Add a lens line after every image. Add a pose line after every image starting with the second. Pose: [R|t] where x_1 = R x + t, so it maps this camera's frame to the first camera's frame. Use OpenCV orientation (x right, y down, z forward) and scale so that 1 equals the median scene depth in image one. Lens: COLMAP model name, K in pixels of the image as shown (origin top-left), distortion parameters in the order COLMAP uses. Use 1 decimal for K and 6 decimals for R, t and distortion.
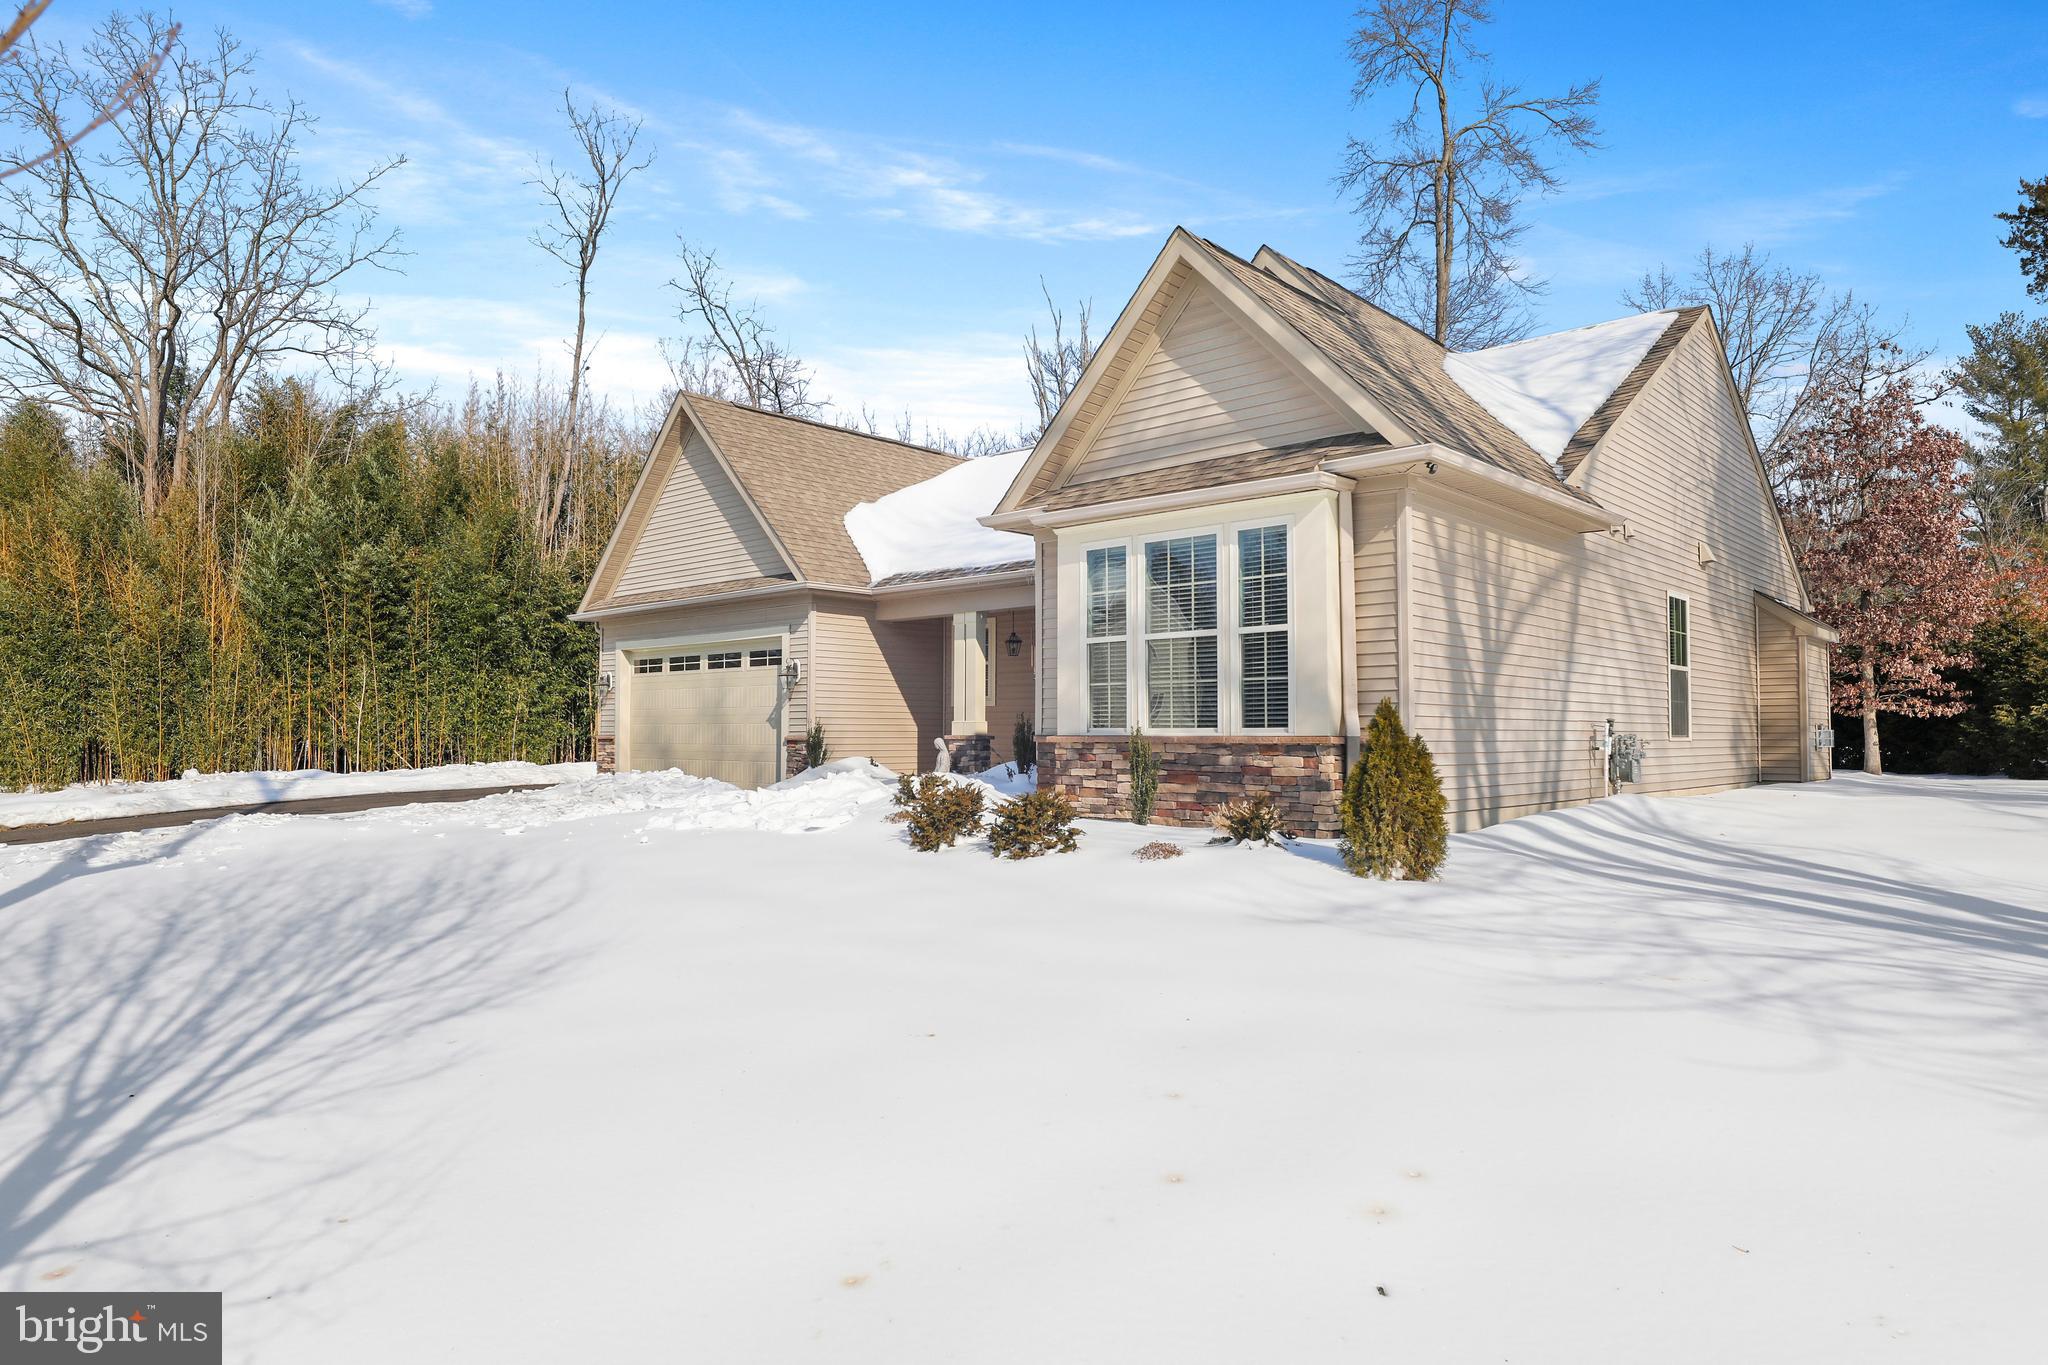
lens RADIAL K [[1212.1, 0, 1024.0], [0, 1212.1, 682.5], [0, 0, 1]] dist [0.000782, -0.000122]
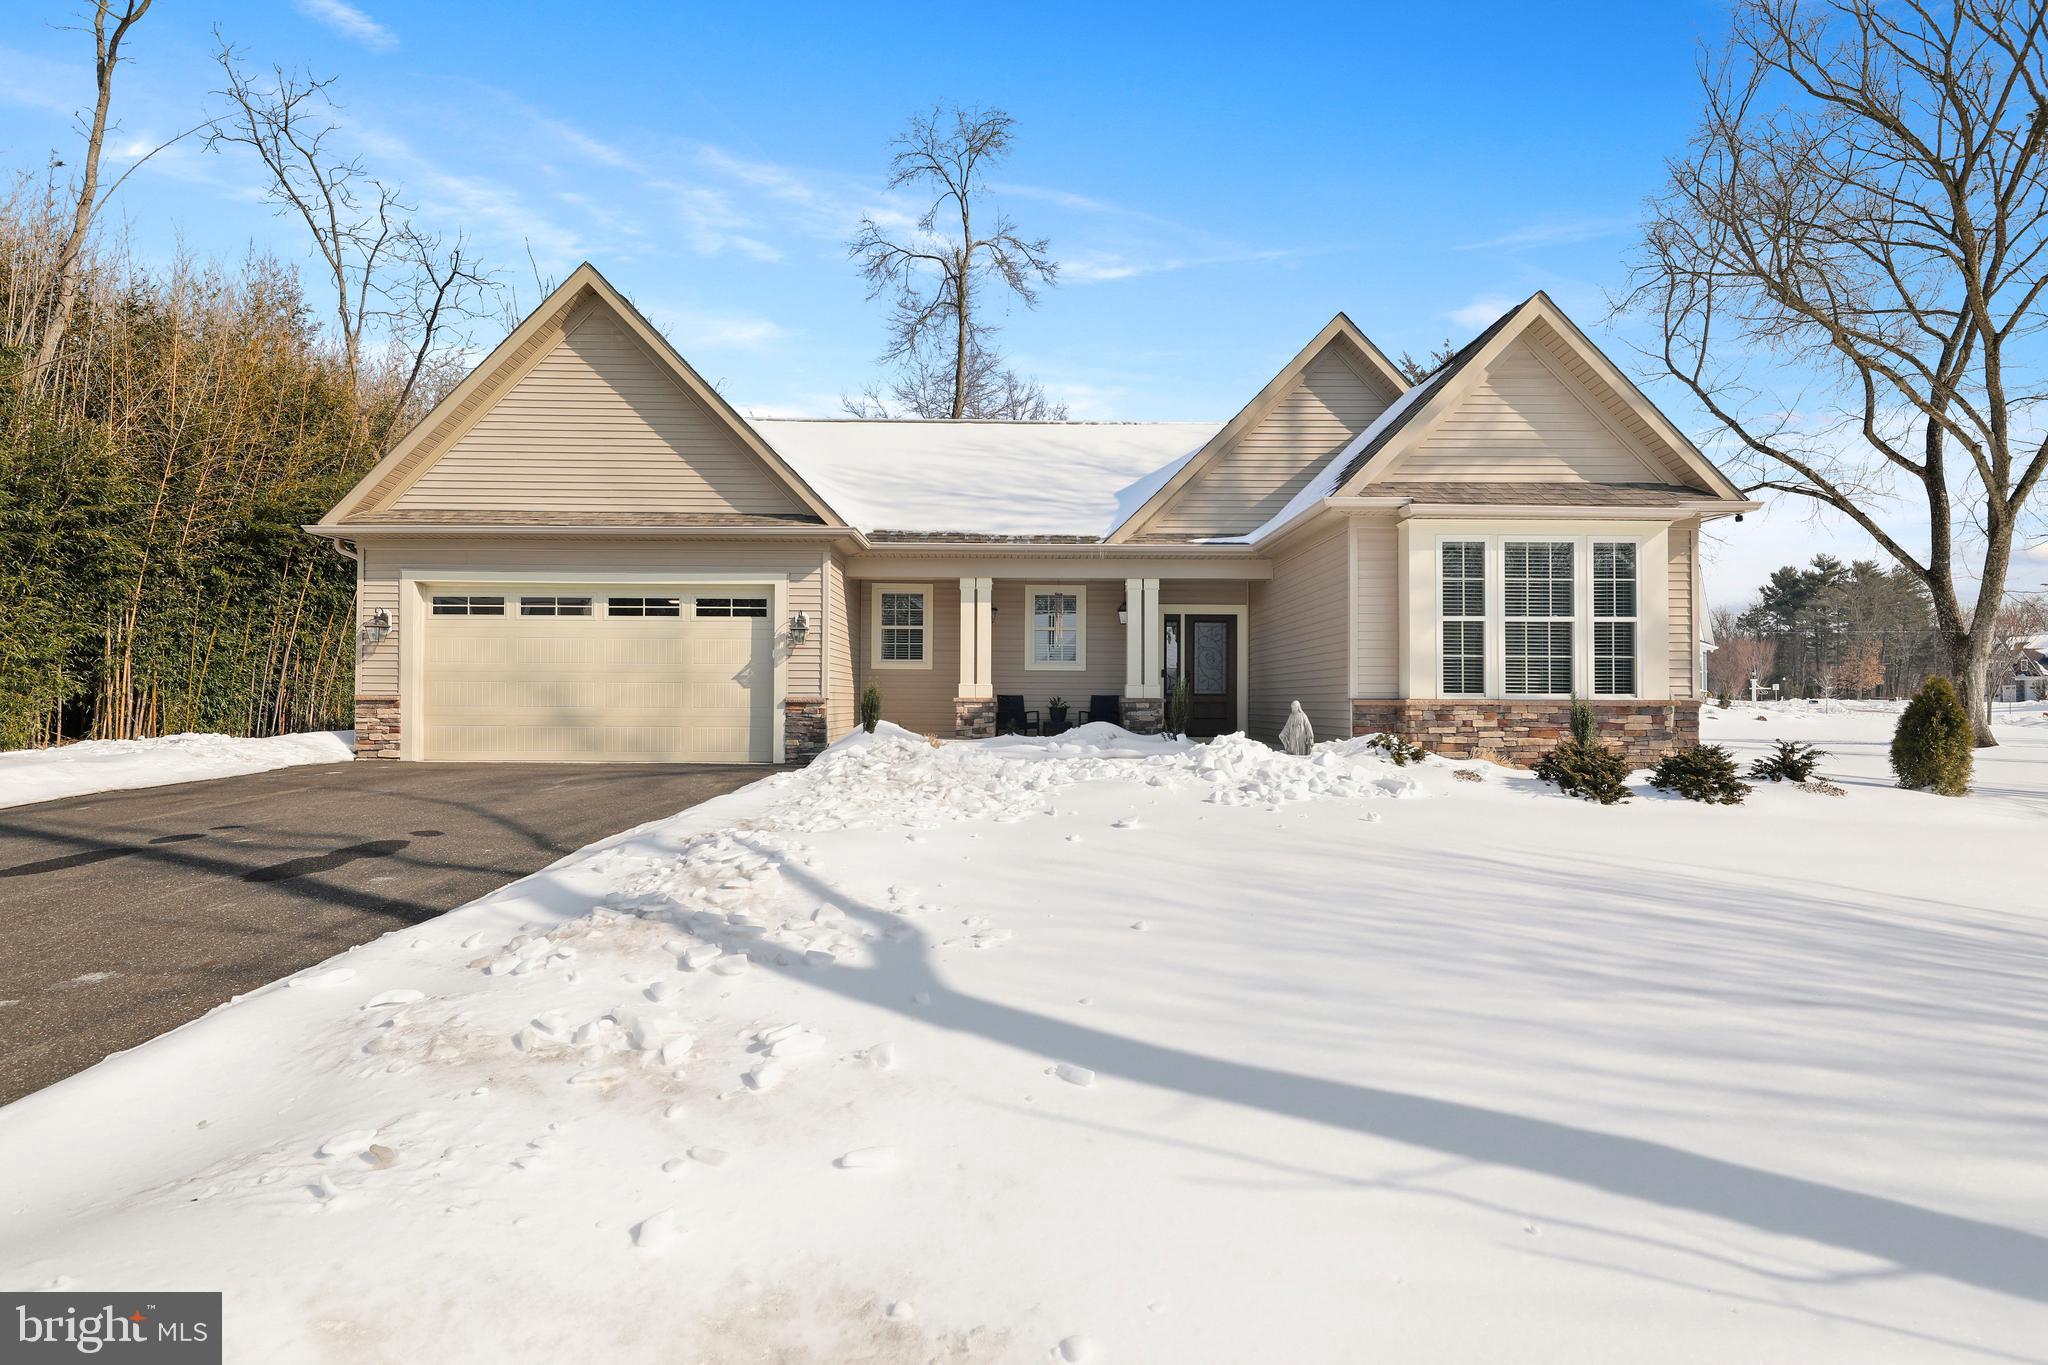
lens RADIAL K [[944.0, 0, 1024.0], [0, 944.0, 682.5], [0, 0, 1]] dist [-0.000265, 0.000131]
pose [[0.728998, 0.019337, 0.684242, -0.858782], [-0.034043, 0.999388, 0.008027, 0.033808], [-0.683668, -0.029145, 0.729211, 0.603548]]
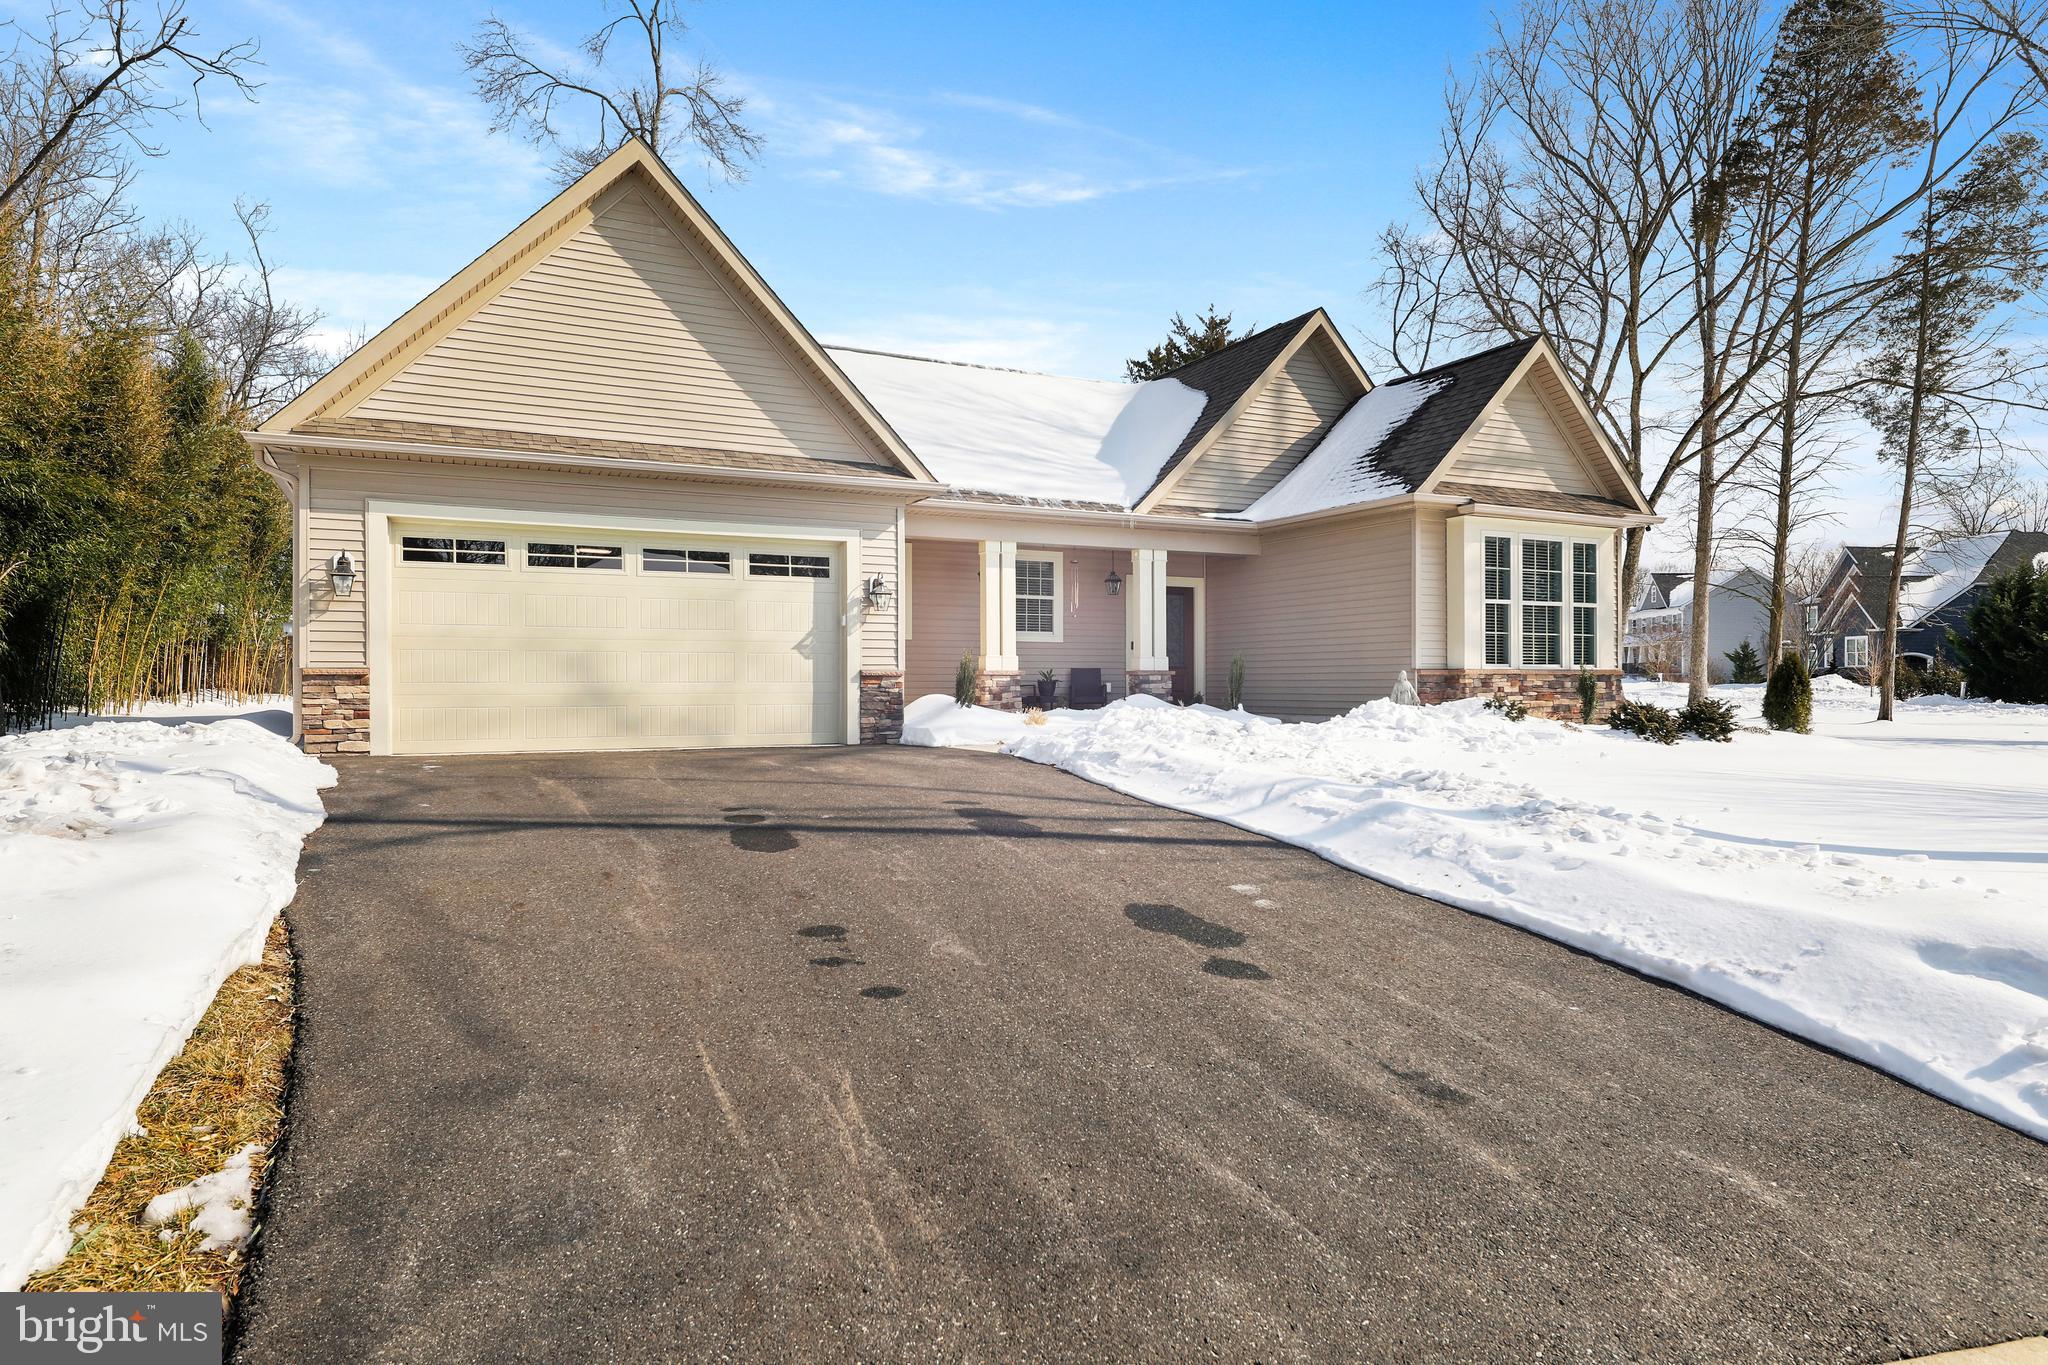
lens RADIAL K [[1212.1, 0, 1024.0], [0, 1212.1, 682.5], [0, 0, 1]] dist [0.000782, -0.000122]
pose [[0.350022, 0.001694, 0.936740, -1.419635], [-0.036573, 0.999261, 0.011859, 0.061351], [-0.936027, -0.038410, 0.349825, 0.994937]]
